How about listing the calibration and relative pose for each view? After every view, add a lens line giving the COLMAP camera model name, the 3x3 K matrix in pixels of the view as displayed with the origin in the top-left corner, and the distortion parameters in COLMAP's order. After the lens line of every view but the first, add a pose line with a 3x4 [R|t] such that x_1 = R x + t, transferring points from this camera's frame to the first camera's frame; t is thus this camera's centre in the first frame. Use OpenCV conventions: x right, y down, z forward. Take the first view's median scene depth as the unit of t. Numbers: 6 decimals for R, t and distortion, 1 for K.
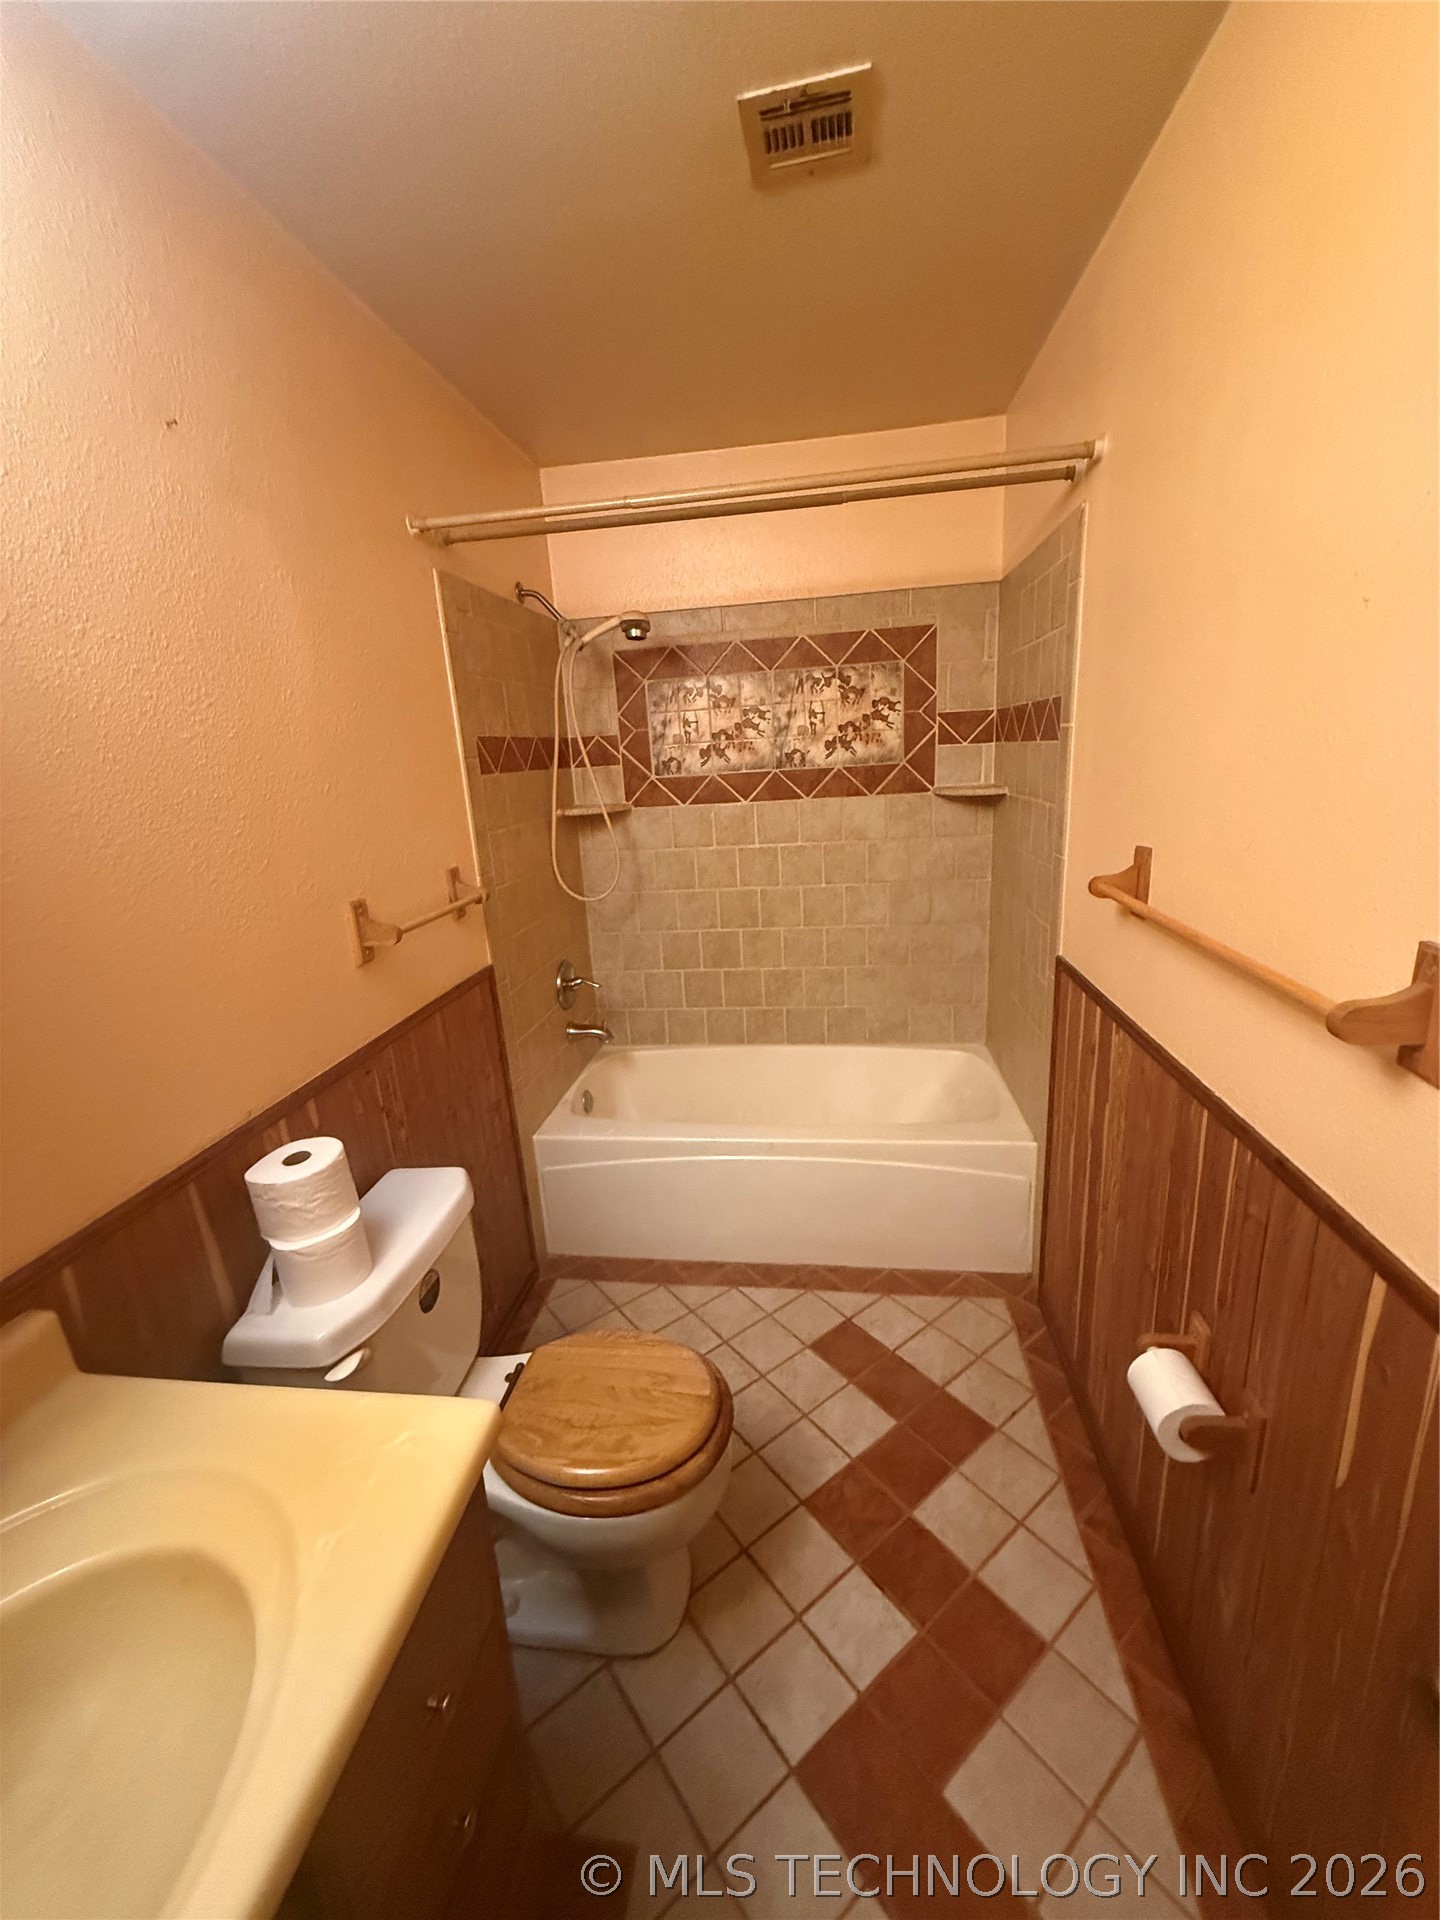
lens RADIAL K [[766.3, 0, 720.2], [0, 766.3, 952.4], [0, 0, 1]] dist [0.000713, -0.000282]
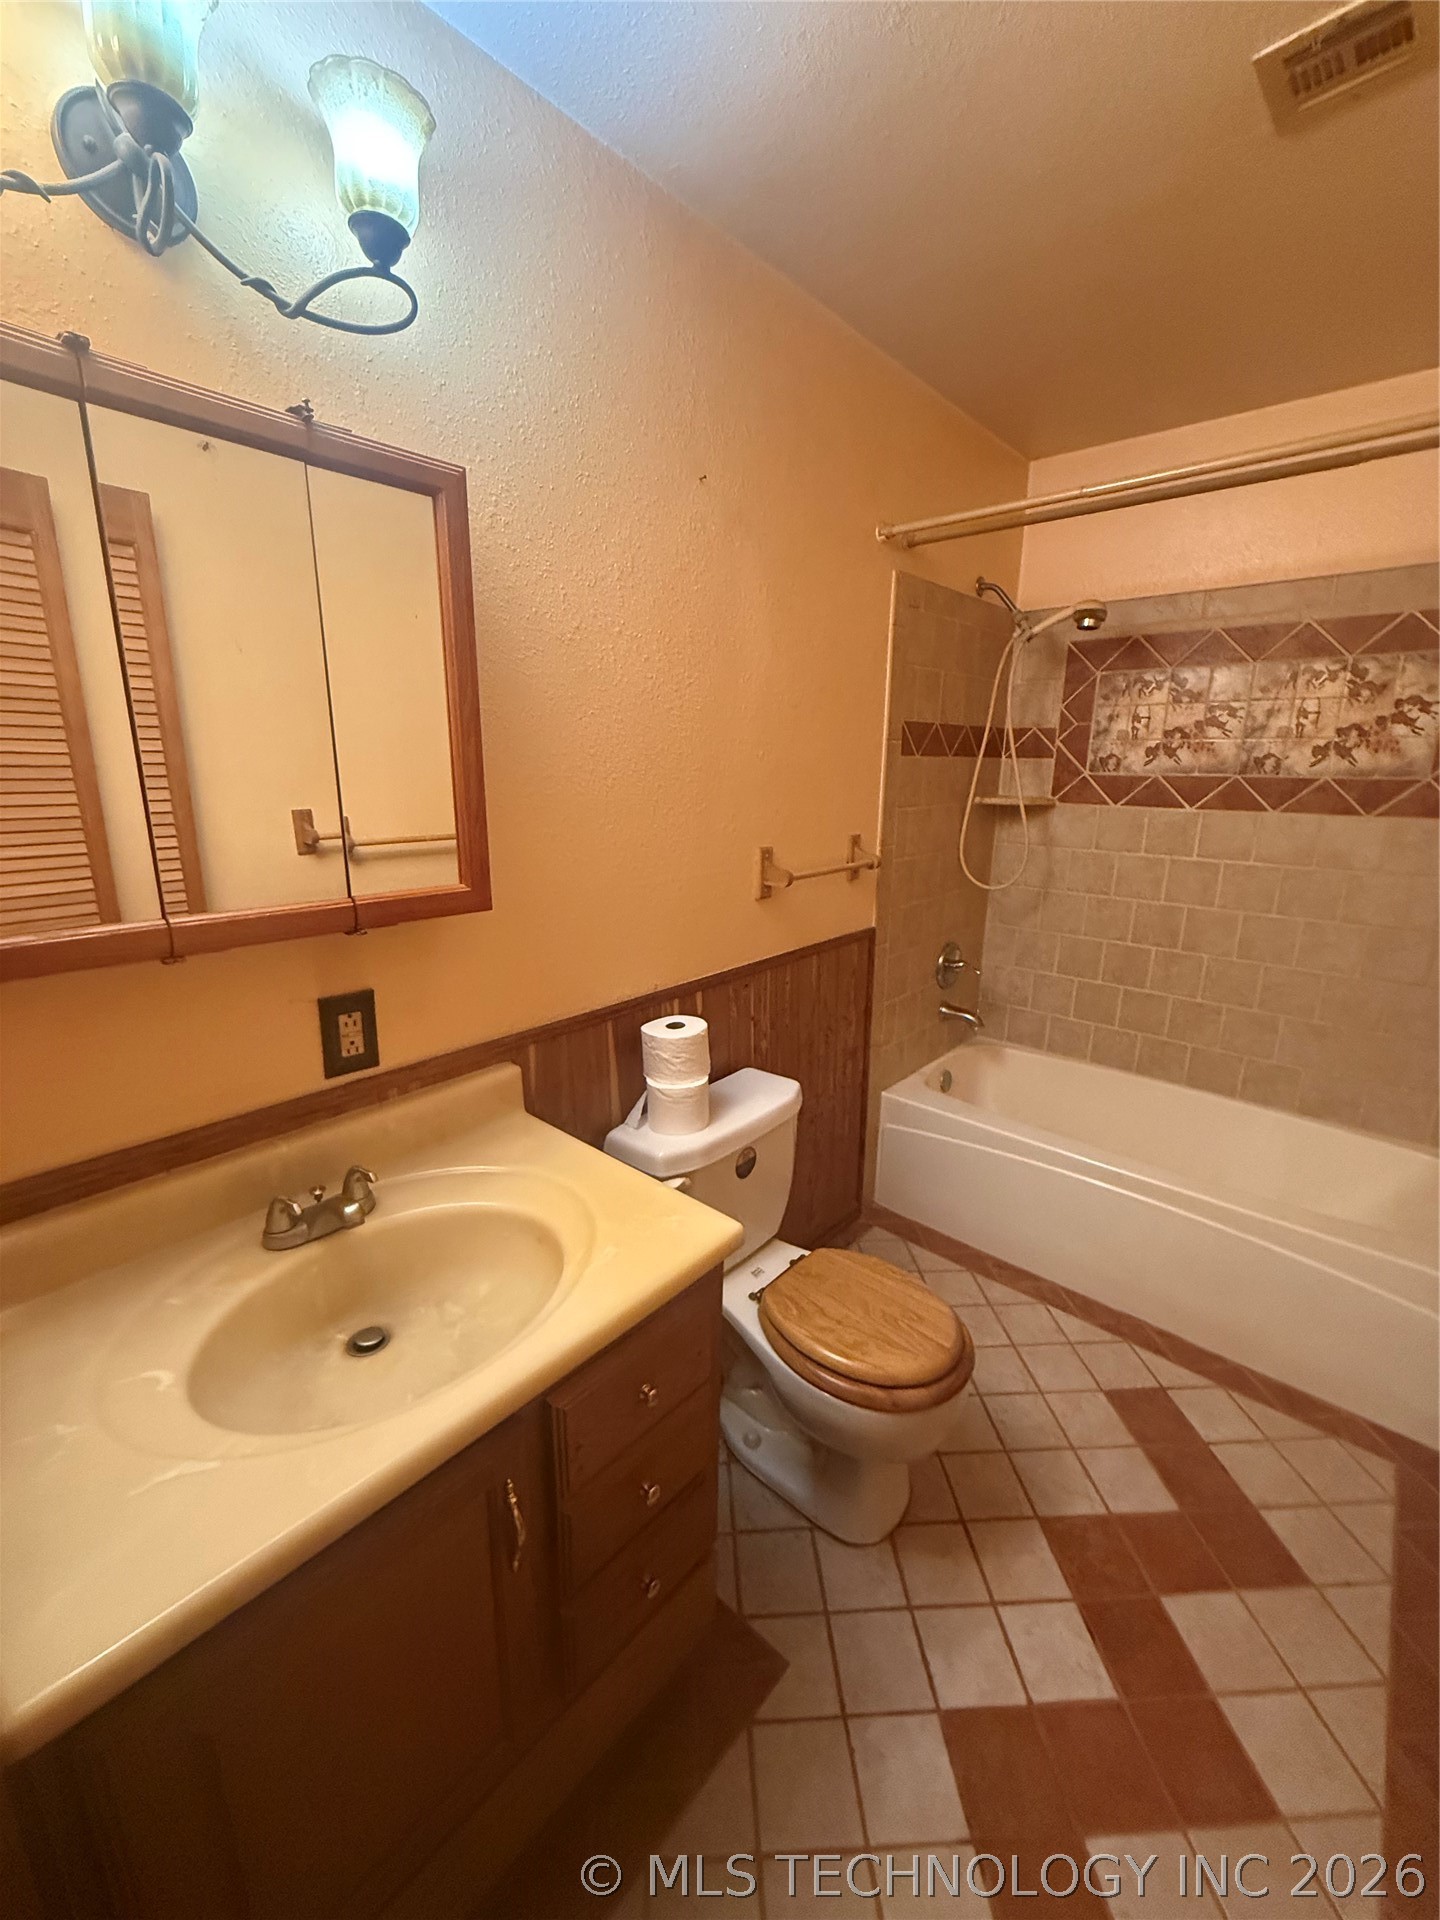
lens RADIAL K [[766.3, 0, 720.2], [0, 766.3, 952.4], [0, 0, 1]] dist [0.000713, -0.000282]
pose [[0.827189, 0.200842, -0.524806, 0.097310], [-0.196441, 0.978373, 0.064794, 0.021731], [0.526469, 0.049496, 0.848752, -0.051672]]
